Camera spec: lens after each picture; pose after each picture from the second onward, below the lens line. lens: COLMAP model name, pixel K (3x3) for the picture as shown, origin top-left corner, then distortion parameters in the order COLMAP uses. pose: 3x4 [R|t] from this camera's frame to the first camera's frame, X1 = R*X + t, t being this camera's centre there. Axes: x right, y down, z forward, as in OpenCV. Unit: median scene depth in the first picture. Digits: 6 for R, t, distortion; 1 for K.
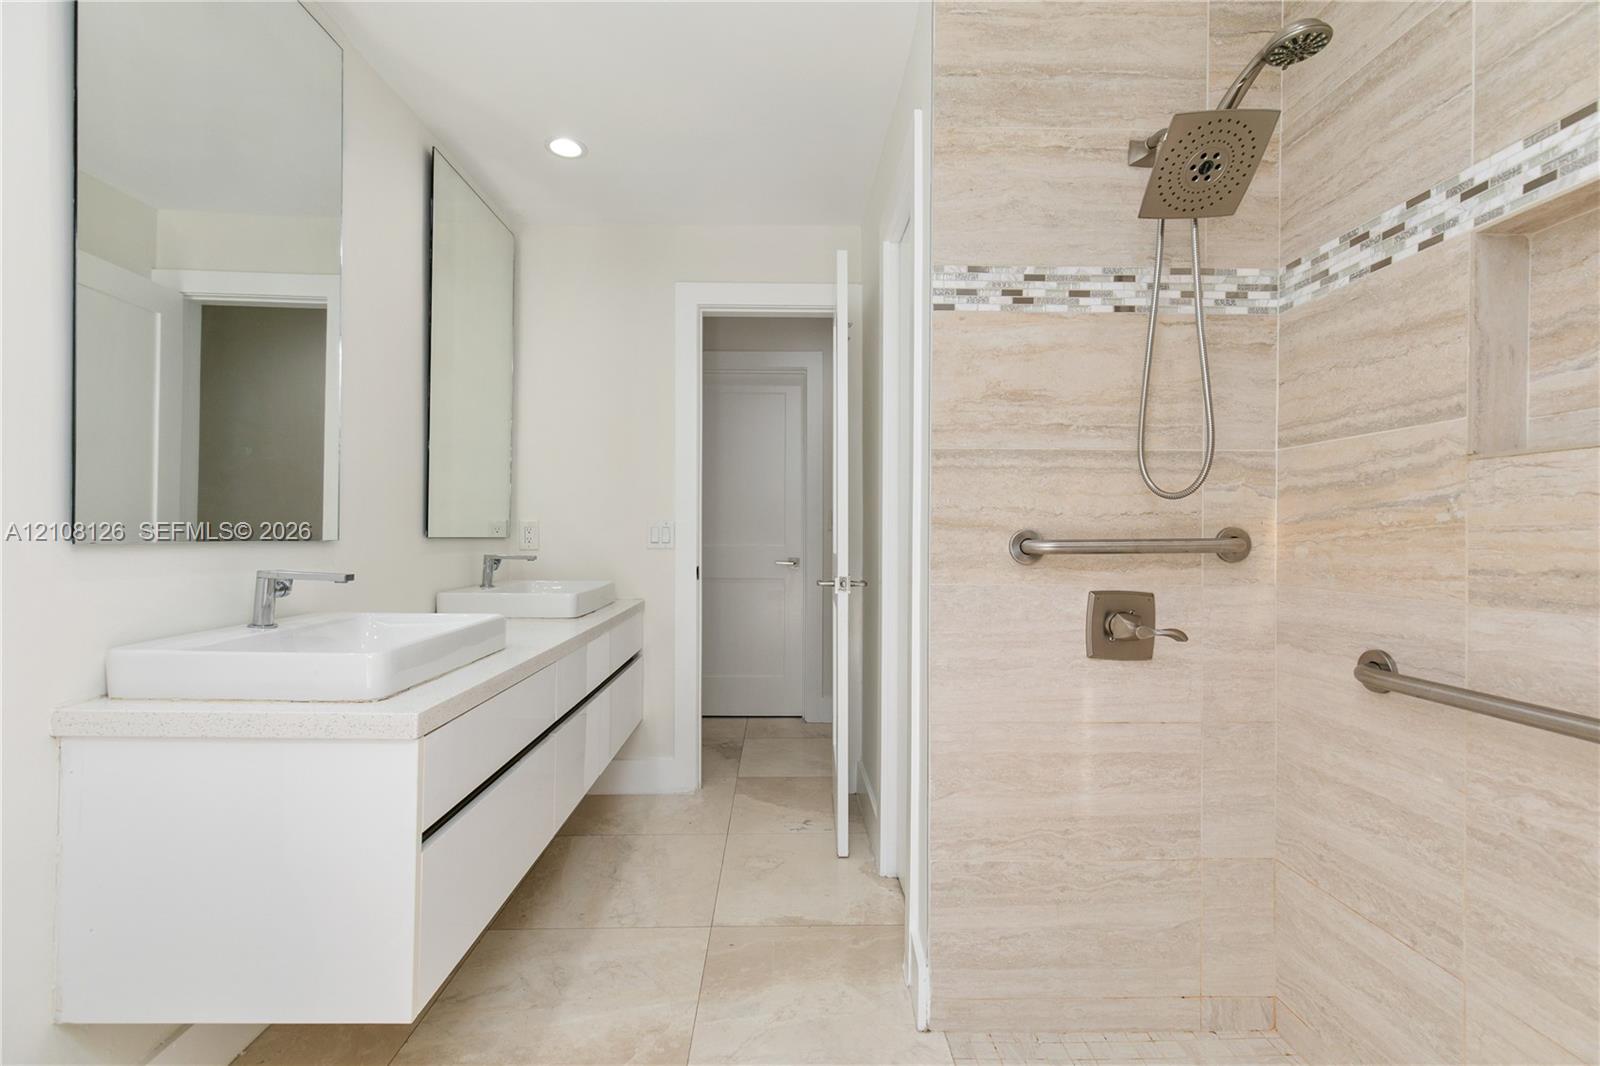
lens RADIAL K [[726.8, 0, 795.0], [0, 726.8, 530.2], [0, 0, 1]] dist [0.010900, -0.001465]
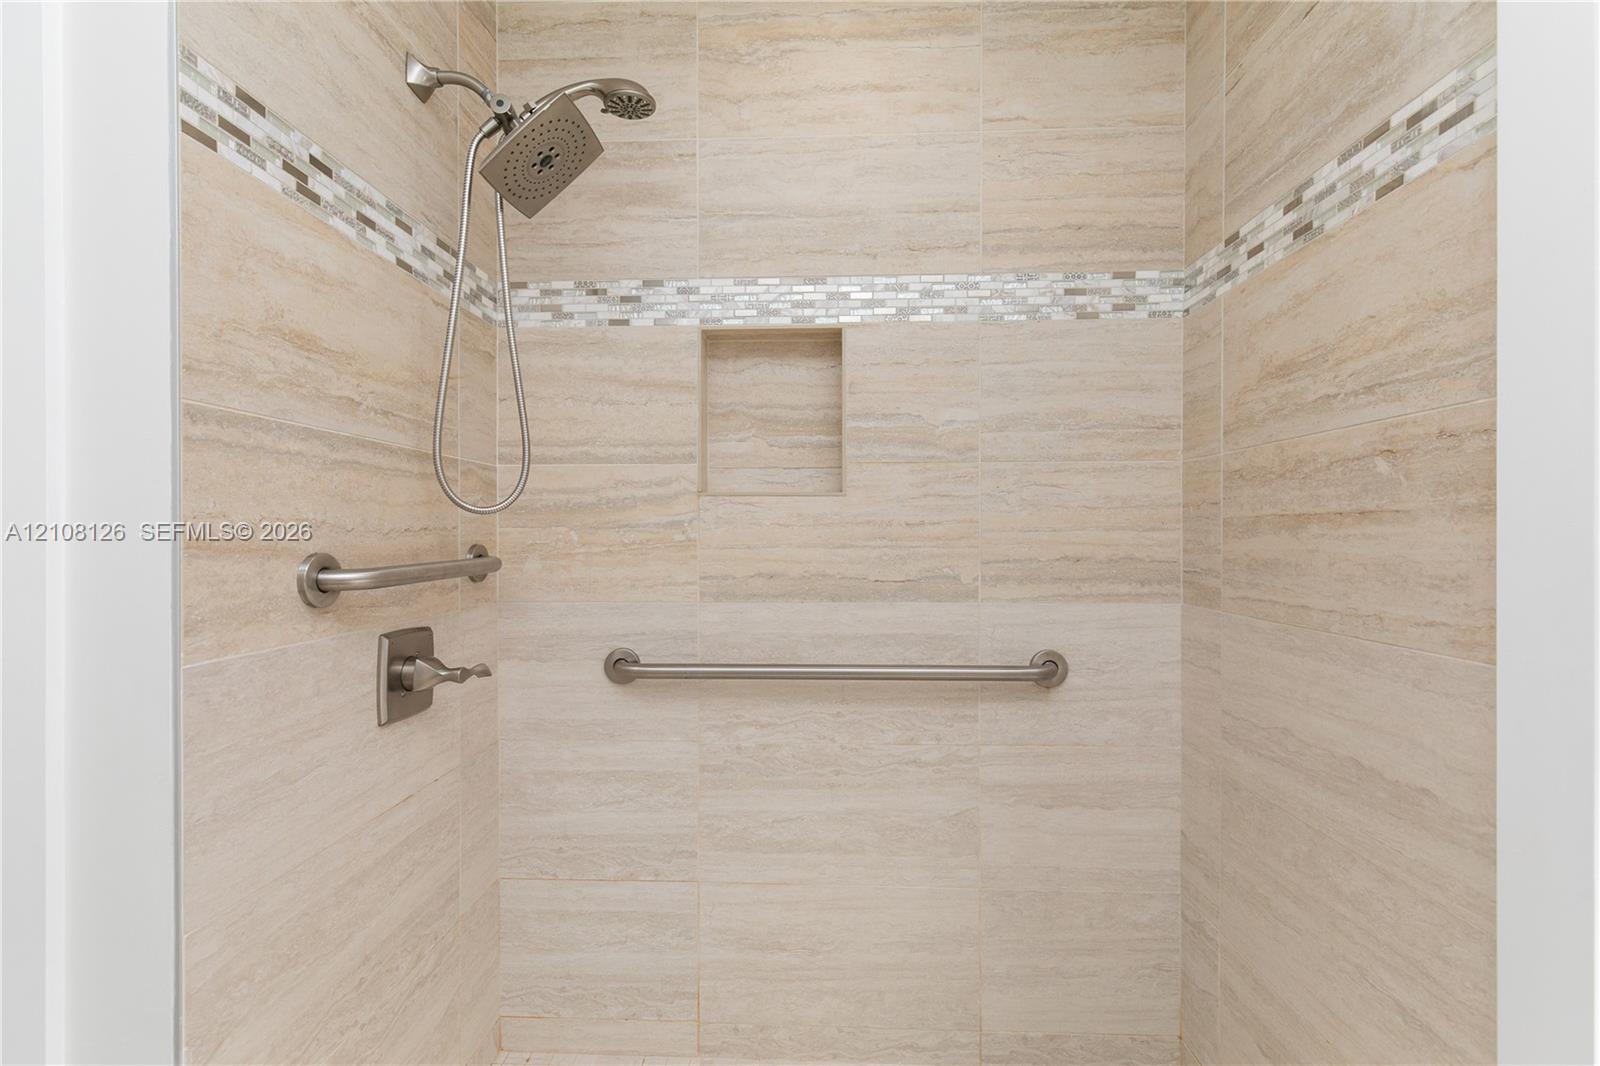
lens RADIAL K [[726.8, 0, 796.0], [0, 726.8, 535.3], [0, 0, 1]] dist [0.010900, -0.001465]
pose [[0.062690, -0.005382, 0.998019, -0.335295], [-0.003426, 0.999978, 0.005607, -0.024909], [-0.998027, -0.003771, 0.062670, 0.599009]]
